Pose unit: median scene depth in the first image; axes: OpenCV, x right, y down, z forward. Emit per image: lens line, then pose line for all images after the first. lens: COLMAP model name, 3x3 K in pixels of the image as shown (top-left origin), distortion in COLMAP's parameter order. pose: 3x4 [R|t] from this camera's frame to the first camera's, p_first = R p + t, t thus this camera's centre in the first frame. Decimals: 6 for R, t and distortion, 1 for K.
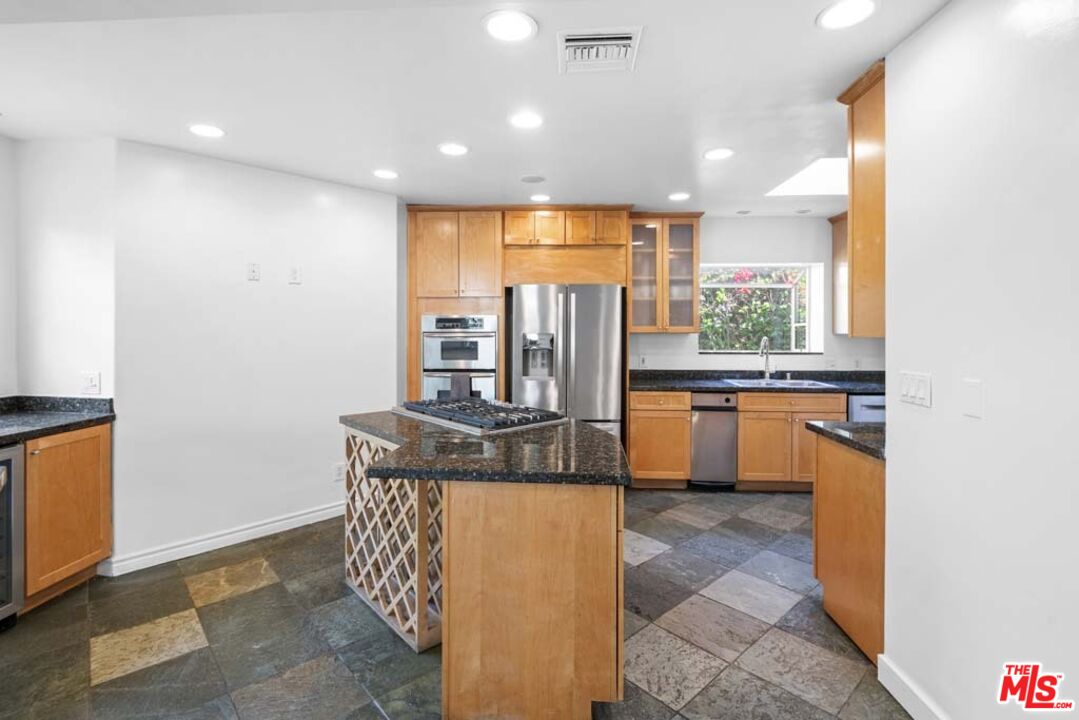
lens RADIAL K [[514.1, 0, 536.9], [0, 514.1, 332.8], [0, 0, 1]] dist [0.010965, -0.008479]
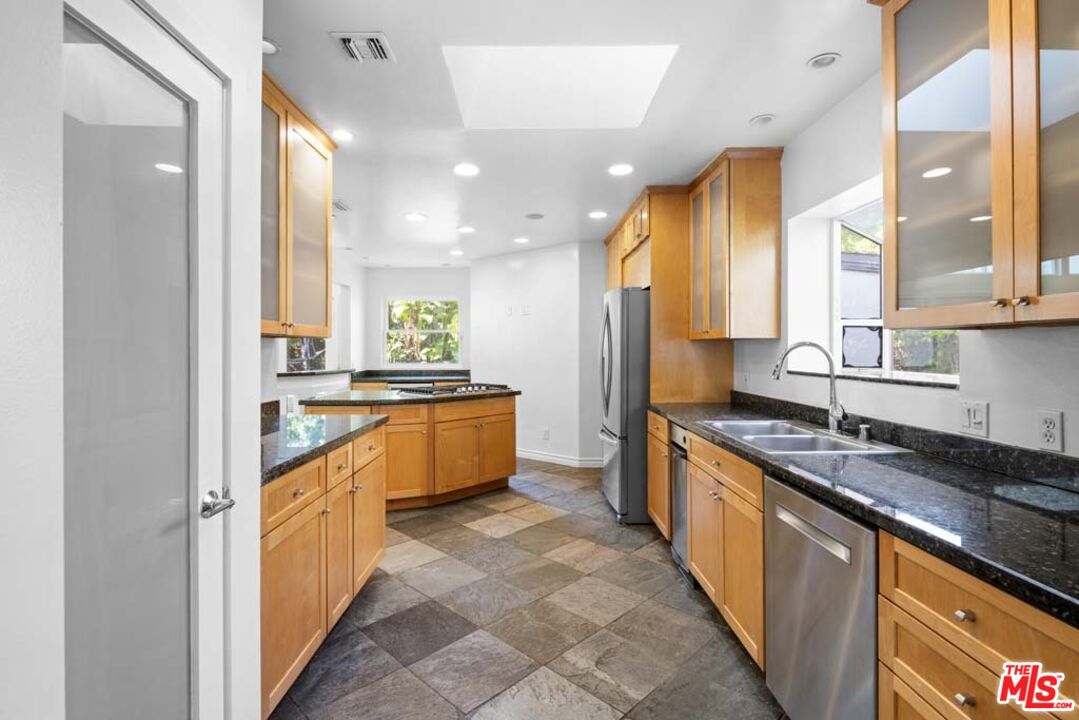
lens RADIAL K [[496.5, 0, 517.9], [0, 496.5, 352.4], [0, 0, 1]] dist [0.001435, 0.000015]
pose [[0.042897, 0.003398, -0.999074, 0.983961], [-0.006165, 0.999976, 0.003136, 0.019638], [0.999060, 0.006025, 0.042917, 0.757267]]
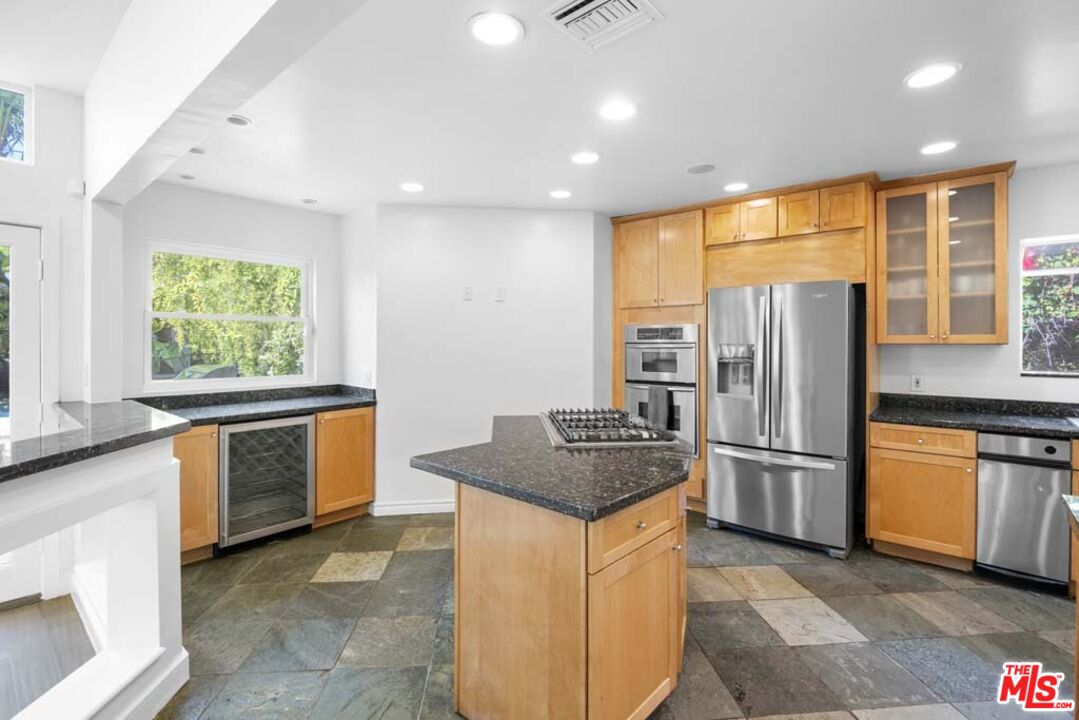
lens RADIAL K [[505.1, 0, 533.6], [0, 505.1, 344.7], [0, 0, 1]] dist [0.012006, -0.010204]
pose [[0.790451, 0.001886, -0.612522, 0.247130], [-0.003278, 0.999994, -0.001151, 0.003967], [0.612516, 0.002917, 0.790452, 0.117105]]
